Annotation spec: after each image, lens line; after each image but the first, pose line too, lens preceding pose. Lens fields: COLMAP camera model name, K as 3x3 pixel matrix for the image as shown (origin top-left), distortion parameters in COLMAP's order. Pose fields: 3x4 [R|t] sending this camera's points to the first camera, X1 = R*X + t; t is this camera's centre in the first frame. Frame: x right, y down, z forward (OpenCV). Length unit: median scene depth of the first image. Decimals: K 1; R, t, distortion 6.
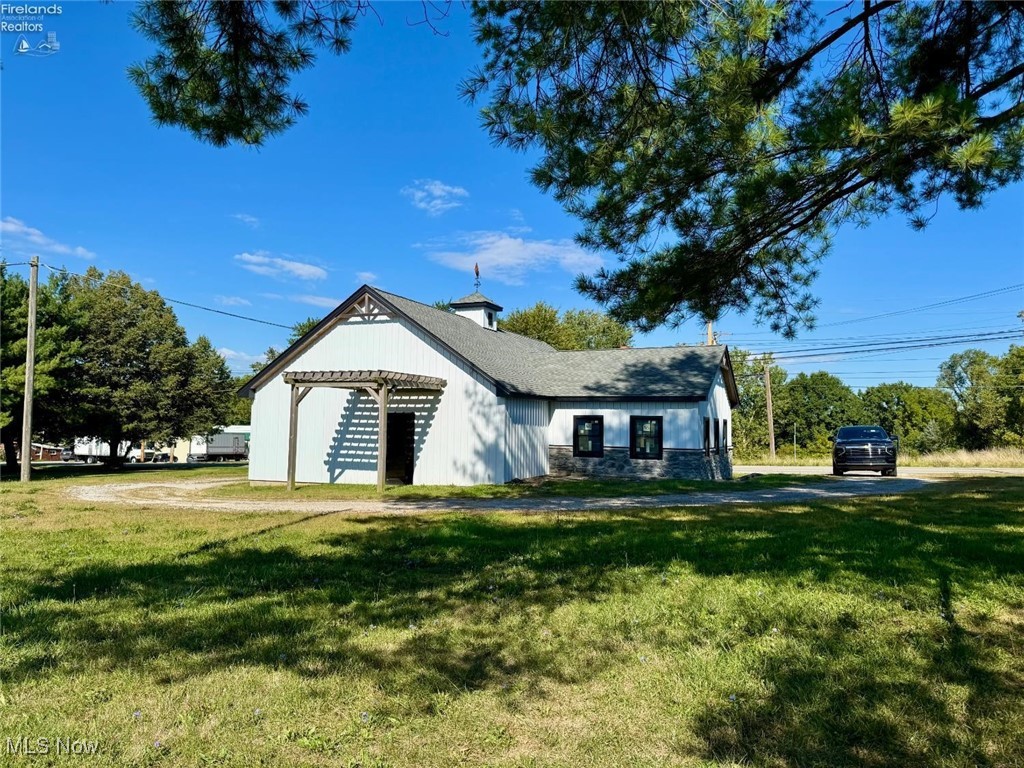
lens RADIAL K [[717.3, 0, 511.6], [0, 717.3, 383.3], [0, 0, 1]] dist [0.042998, -0.050281]
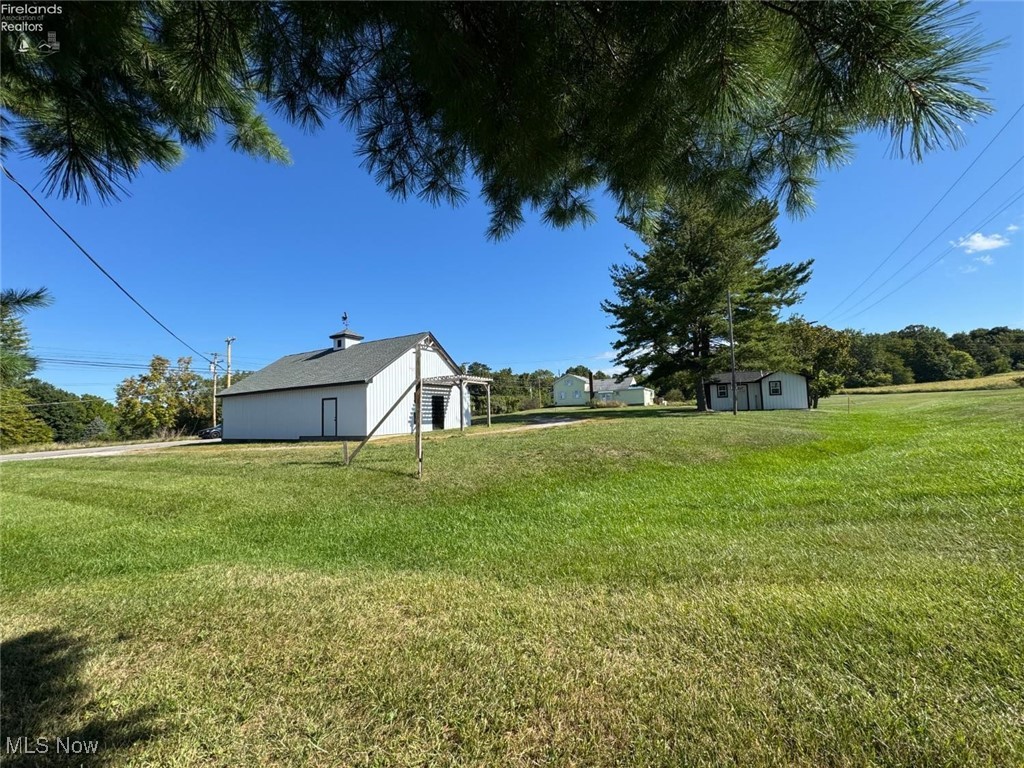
lens RADIAL K [[407.6, 0, 512.7], [0, 407.6, 393.9], [0, 0, 1]] dist [-0.007275, 0.001397]
pose [[0.142300, 0.039510, 0.989035, -1.279095], [-0.032024, 0.998864, -0.035295, 0.068848], [-0.989305, -0.026650, 0.143404, 0.600660]]
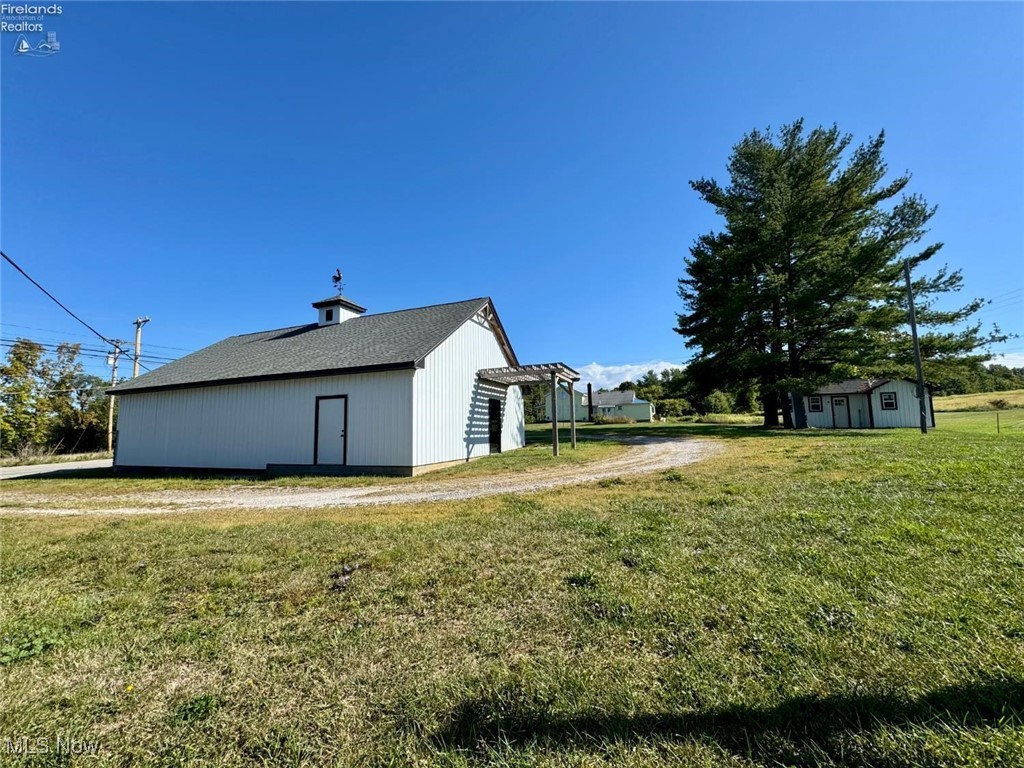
lens RADIAL K [[407.6, 0, 510.1], [0, 407.6, 387.1], [0, 0, 1]] dist [-0.007275, 0.001397]
pose [[0.007346, 0.097962, 0.995163, -0.900980], [-0.046074, 0.994166, -0.097523, 0.089897], [-0.998911, -0.045135, 0.011817, 0.943696]]
